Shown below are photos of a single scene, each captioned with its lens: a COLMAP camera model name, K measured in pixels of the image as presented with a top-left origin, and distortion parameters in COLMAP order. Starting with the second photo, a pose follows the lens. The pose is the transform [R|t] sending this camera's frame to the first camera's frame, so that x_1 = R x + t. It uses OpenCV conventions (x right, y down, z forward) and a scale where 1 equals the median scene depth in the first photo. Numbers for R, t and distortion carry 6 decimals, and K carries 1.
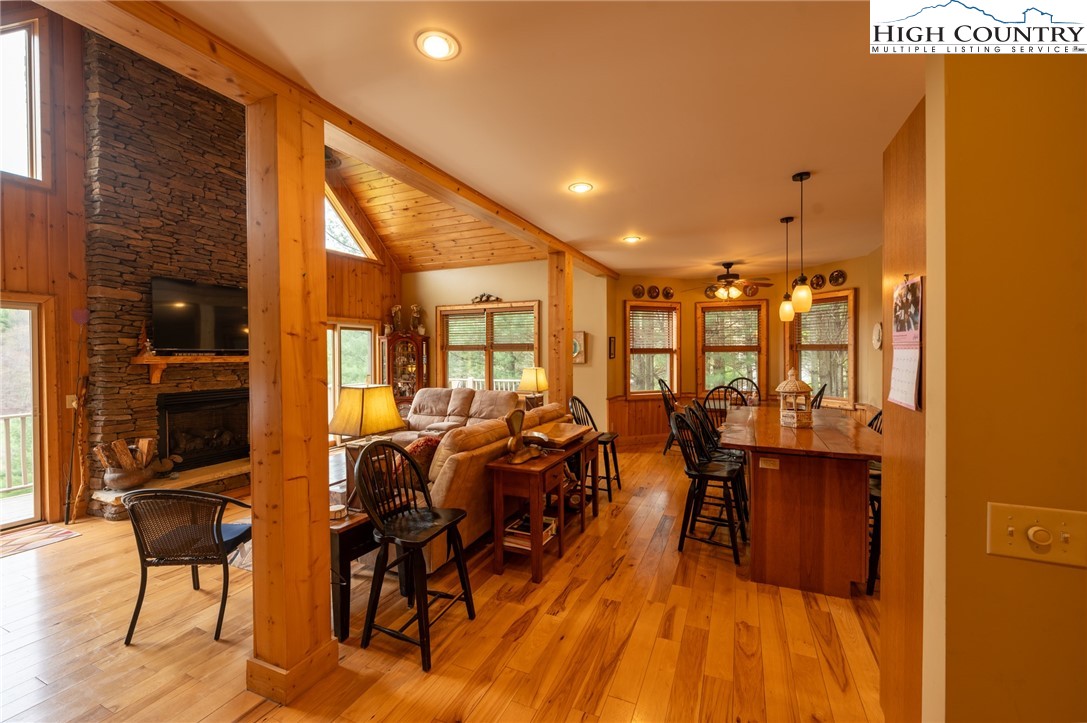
lens RADIAL K [[432.3, 0, 544.9], [0, 432.3, 356.8], [0, 0, 1]] dist [0.002051, -0.001021]
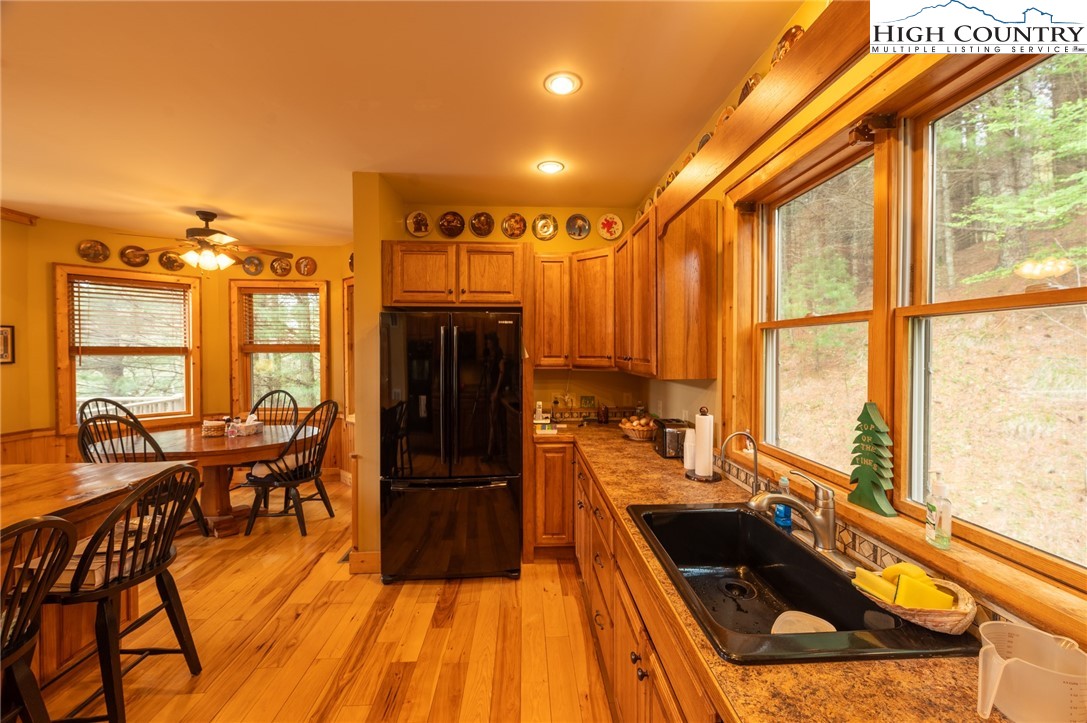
lens RADIAL K [[432.3, 0, 551.4], [0, 432.3, 356.0], [0, 0, 1]] dist [0.002051, -0.001021]
pose [[0.888888, -0.001068, 0.458124, 0.756984], [0.001046, 0.999999, 0.000302, -0.009188], [-0.458124, 0.000211, 0.888888, 0.272323]]
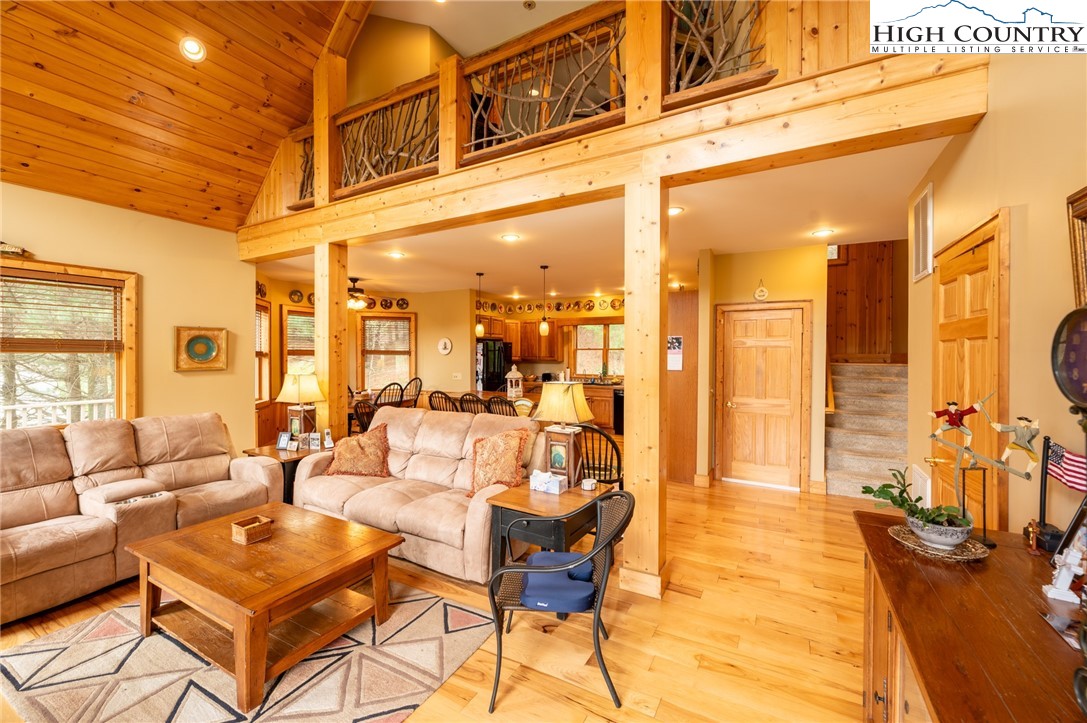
lens RADIAL K [[432.3, 0, 549.8], [0, 432.3, 357.2], [0, 0, 1]] dist [0.002051, -0.001021]
pose [[0.085906, 0.000075, 0.996303, -0.879828], [0.010304, 0.999946, -0.000963, -0.000781], [-0.996250, 0.010349, 0.085900, 0.505543]]
